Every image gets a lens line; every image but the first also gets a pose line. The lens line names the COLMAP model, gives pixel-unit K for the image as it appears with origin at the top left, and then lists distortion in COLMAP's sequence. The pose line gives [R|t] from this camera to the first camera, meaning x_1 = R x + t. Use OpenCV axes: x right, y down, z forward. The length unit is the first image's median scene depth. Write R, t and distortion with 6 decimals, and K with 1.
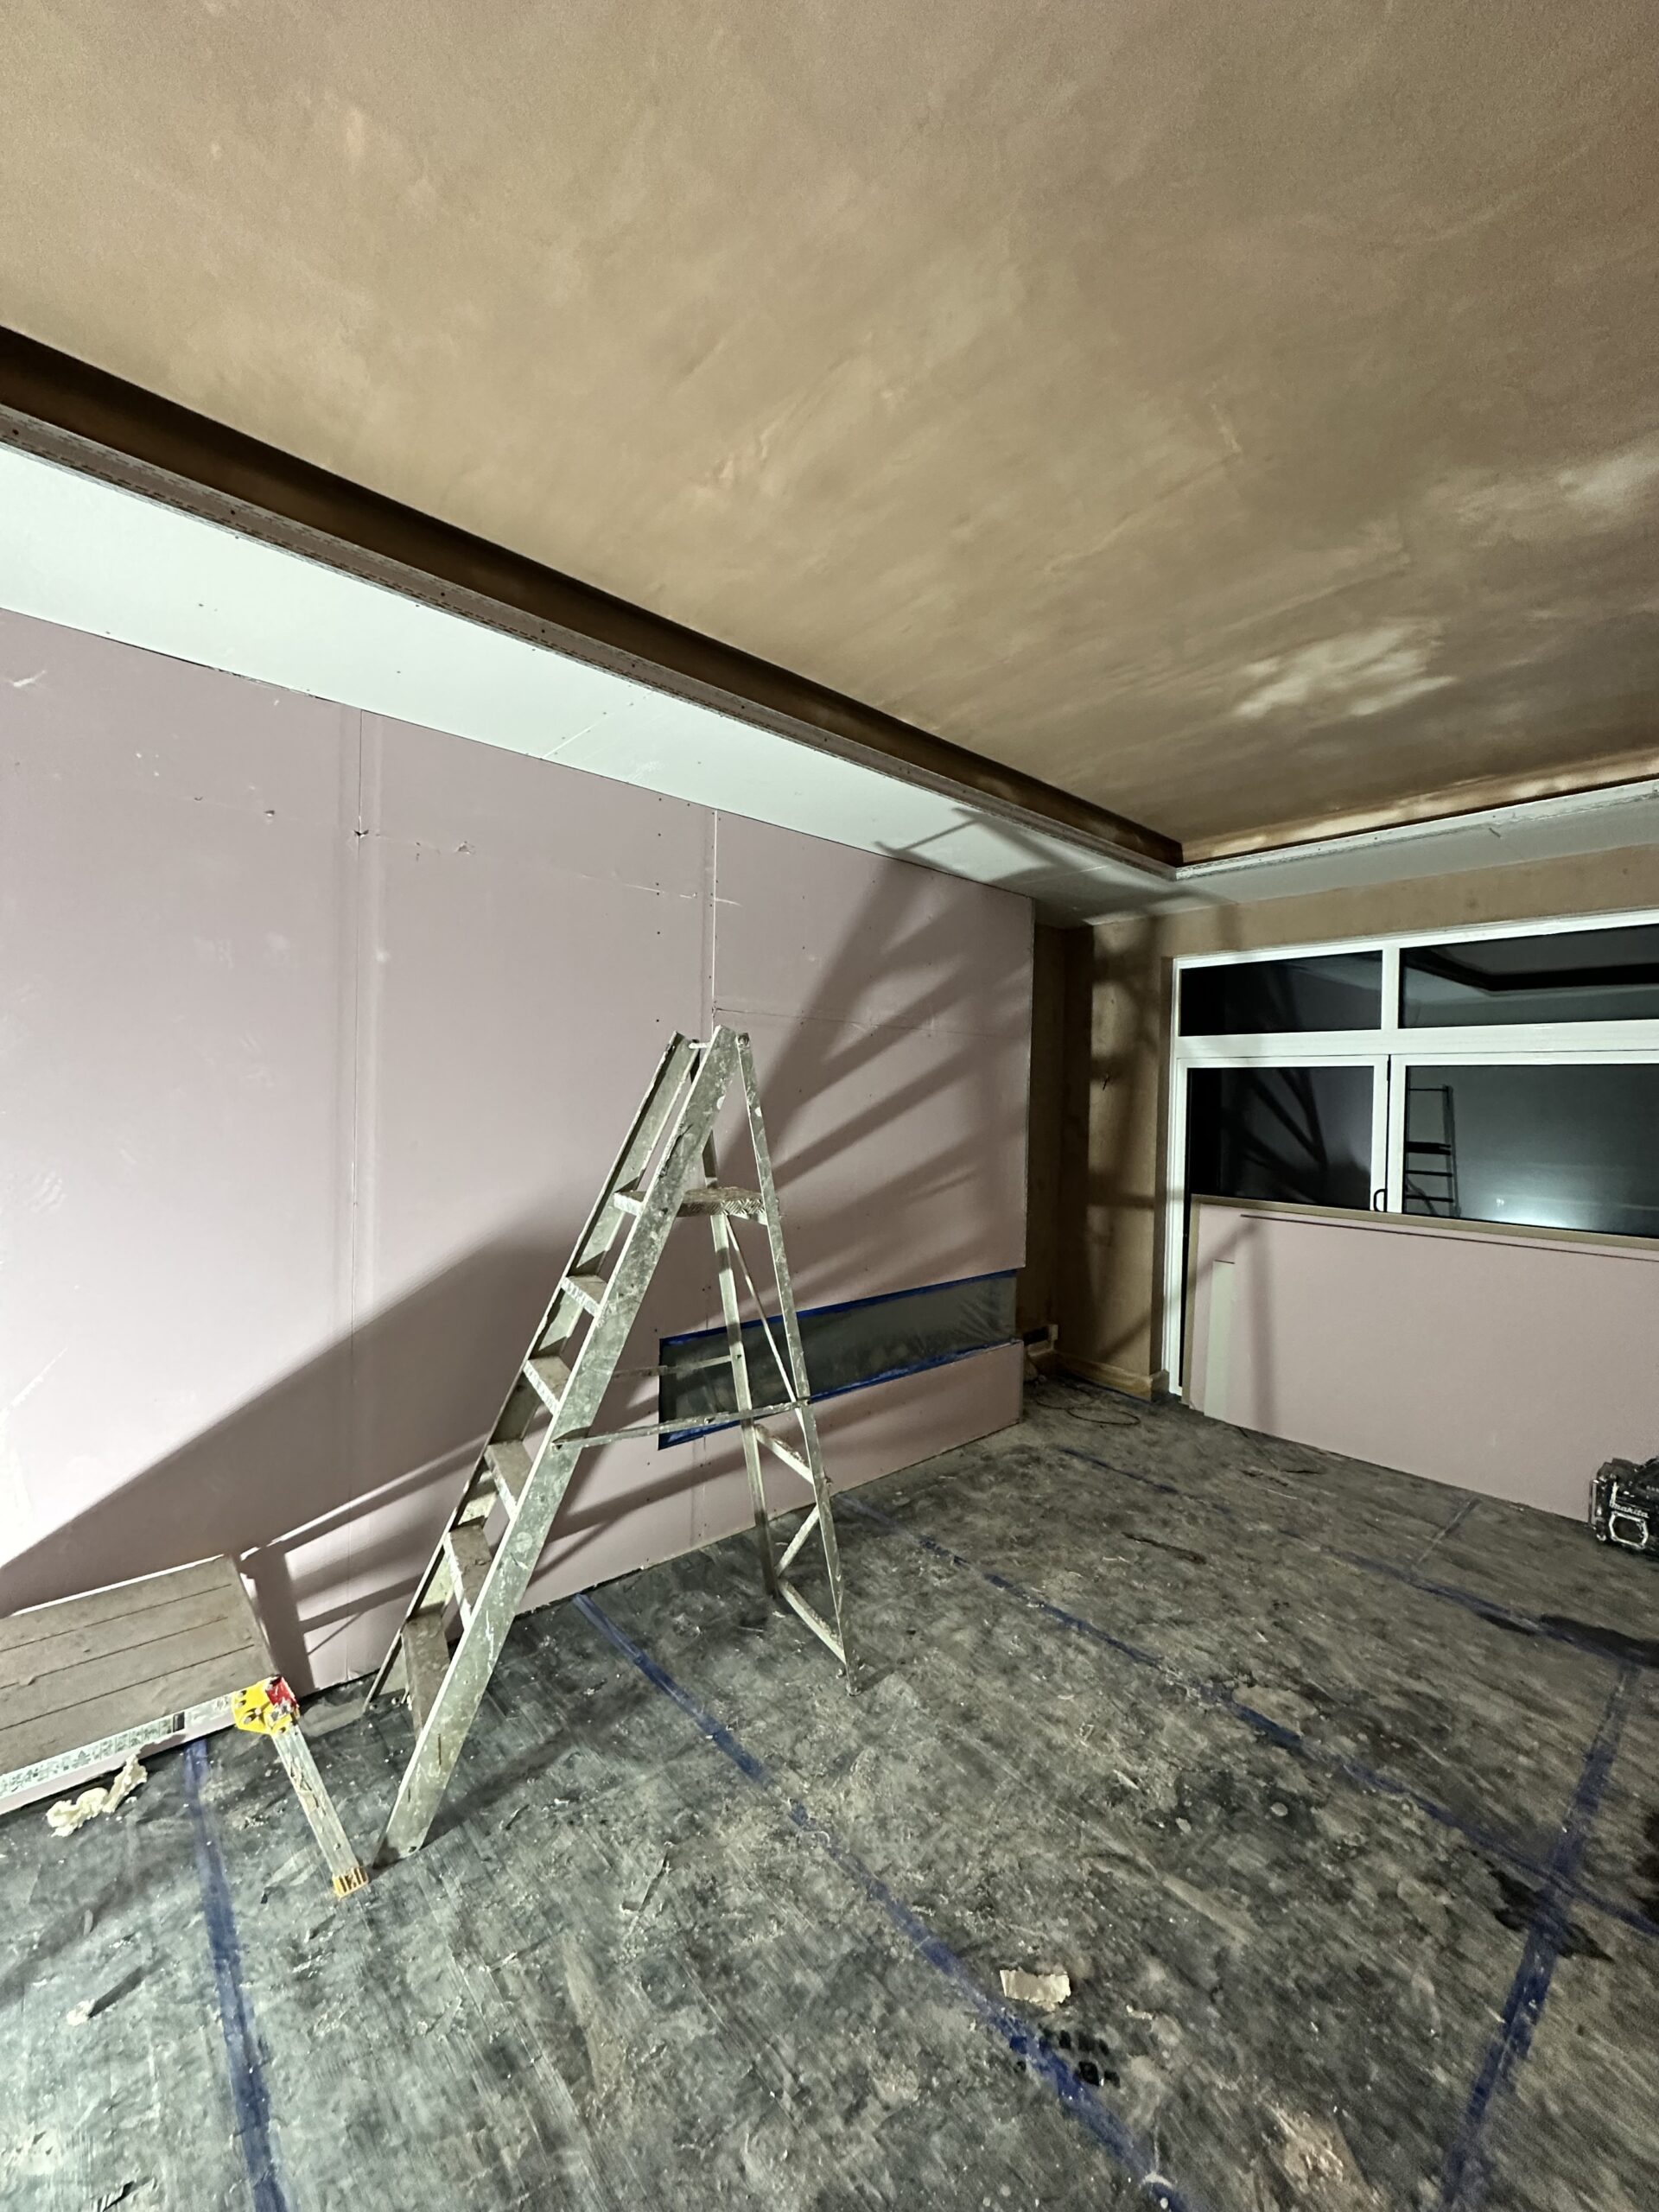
lens RADIAL K [[880.1, 0, 828.4], [0, 880.1, 1107.3], [0, 0, 1]] dist [-0.002374, 0.000734]
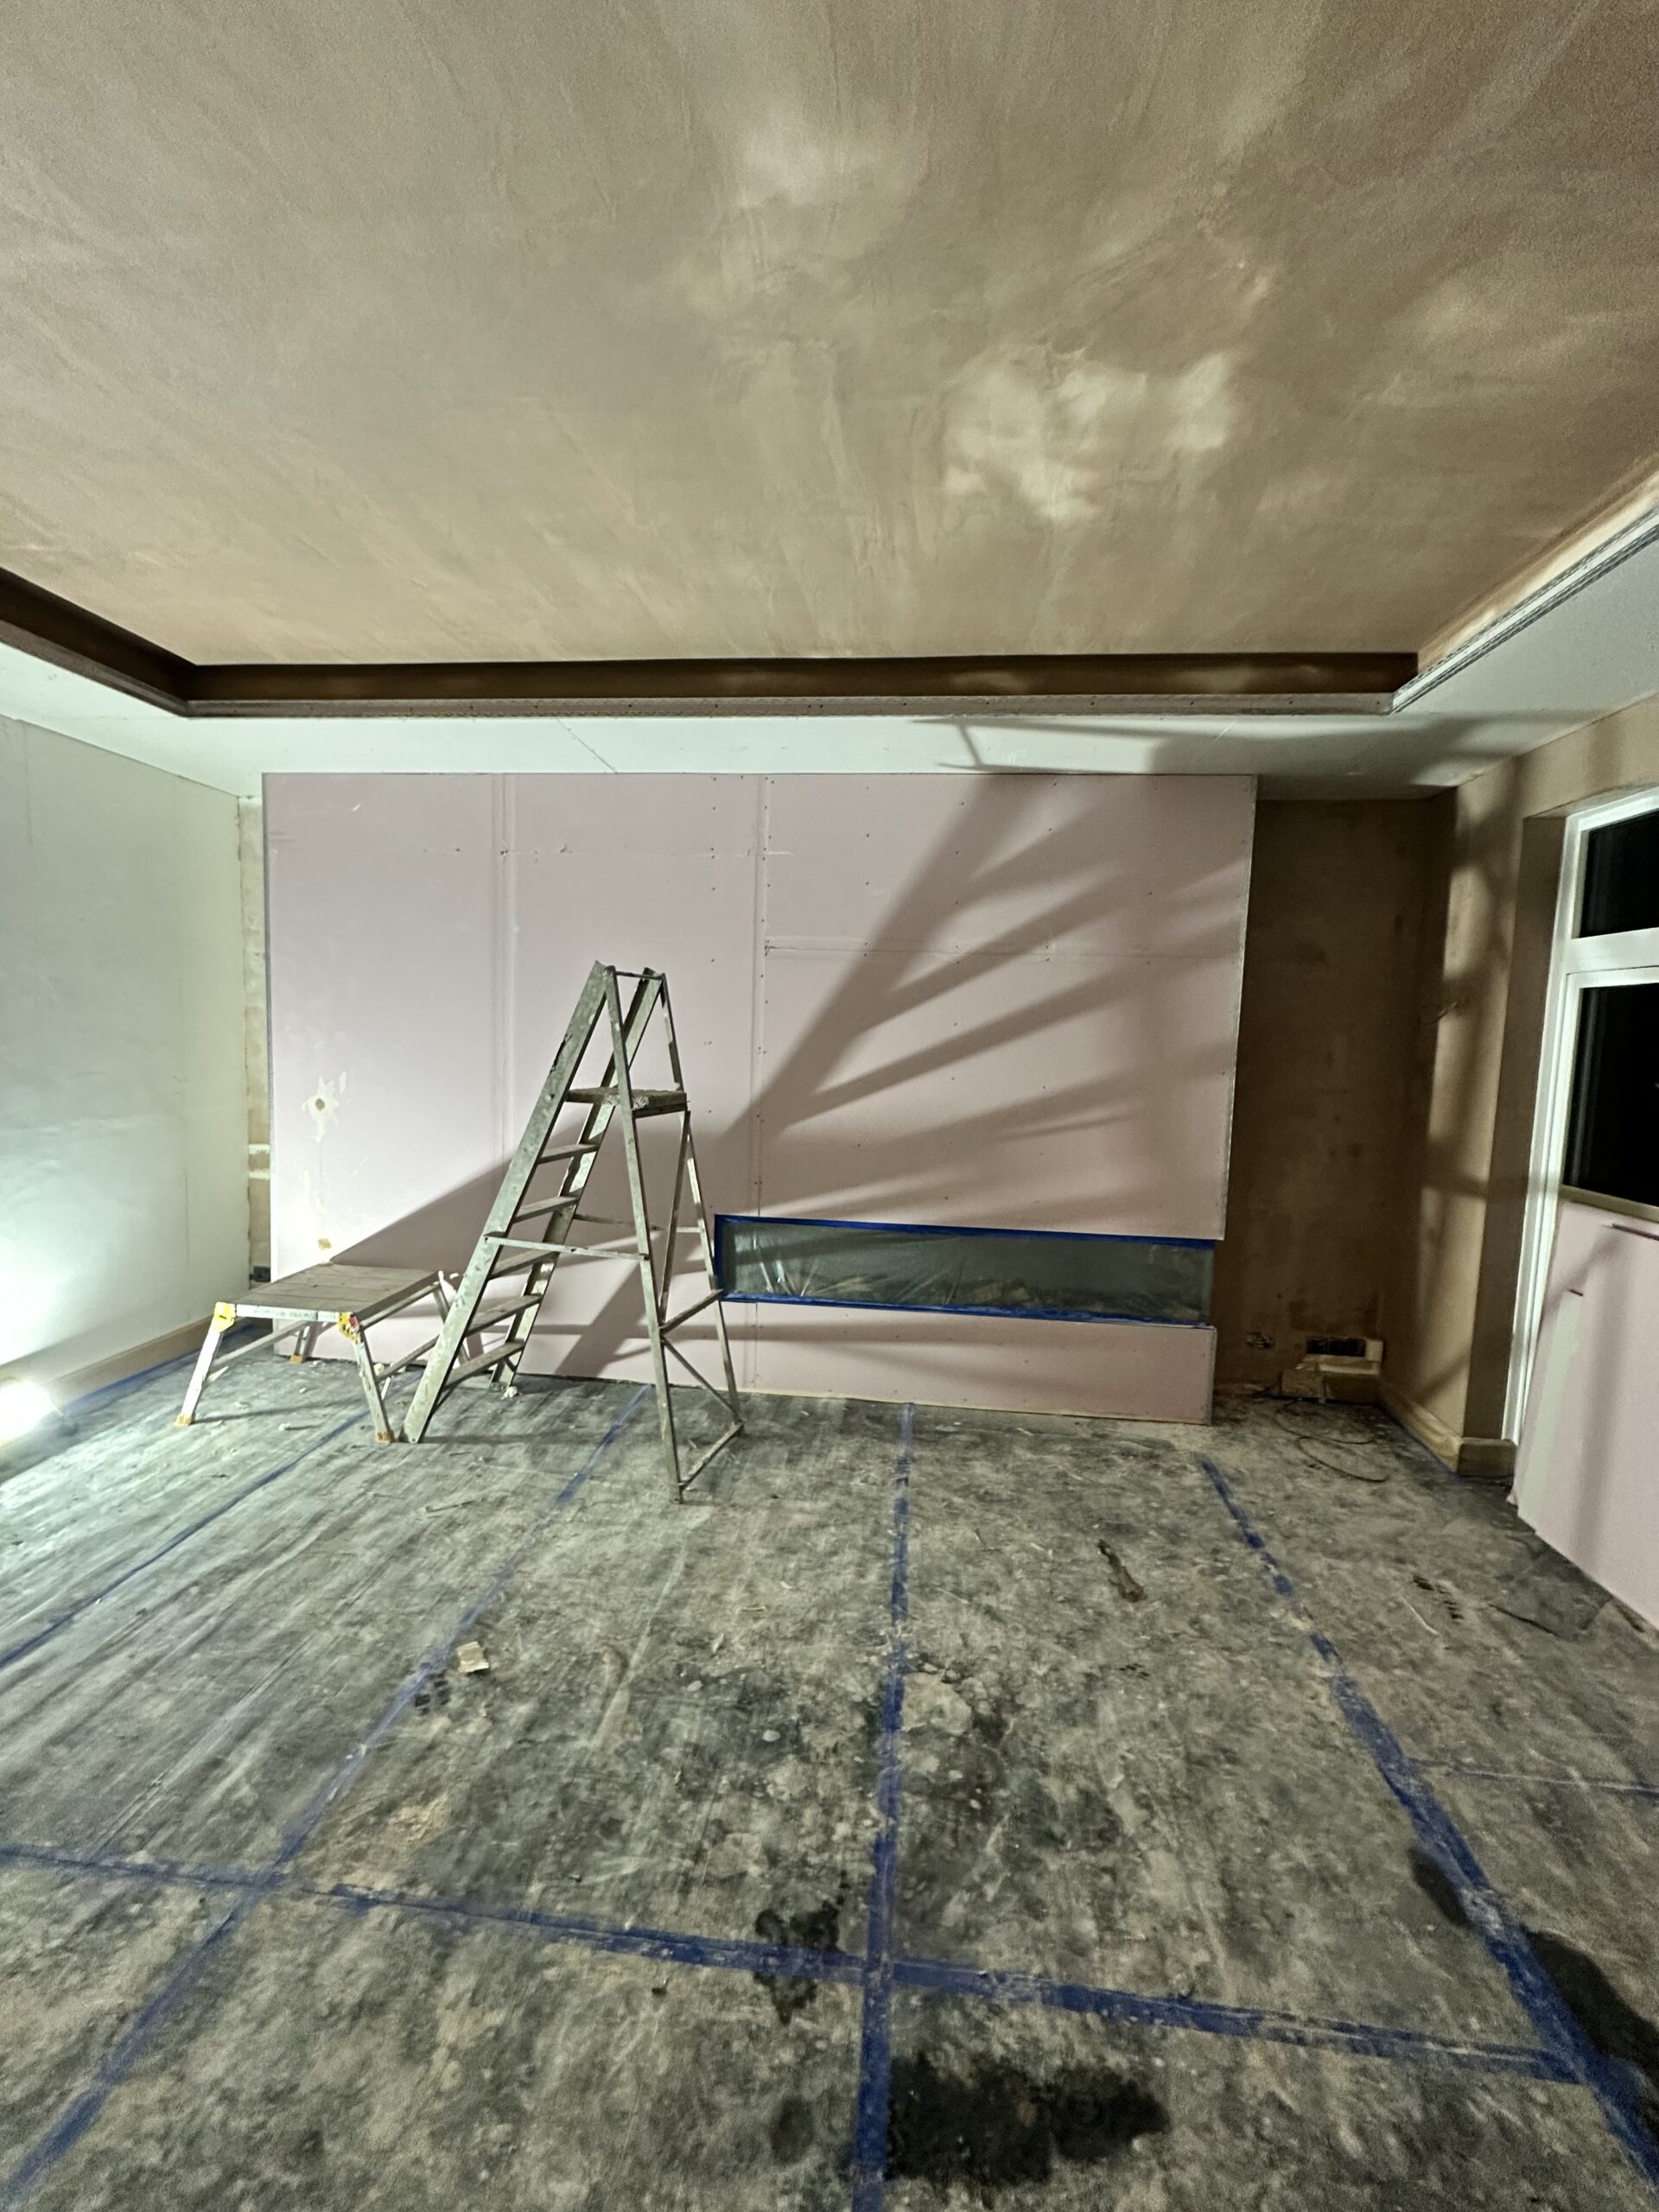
lens RADIAL K [[880.1, 0, 830.1], [0, 880.1, 1107.4], [0, 0, 1]] dist [-0.002374, 0.000734]
pose [[0.671412, 0.064646, -0.738259, 0.973122], [-0.026690, 0.997651, 0.063086, 0.029972], [0.740603, -0.022652, 0.671560, 0.321490]]
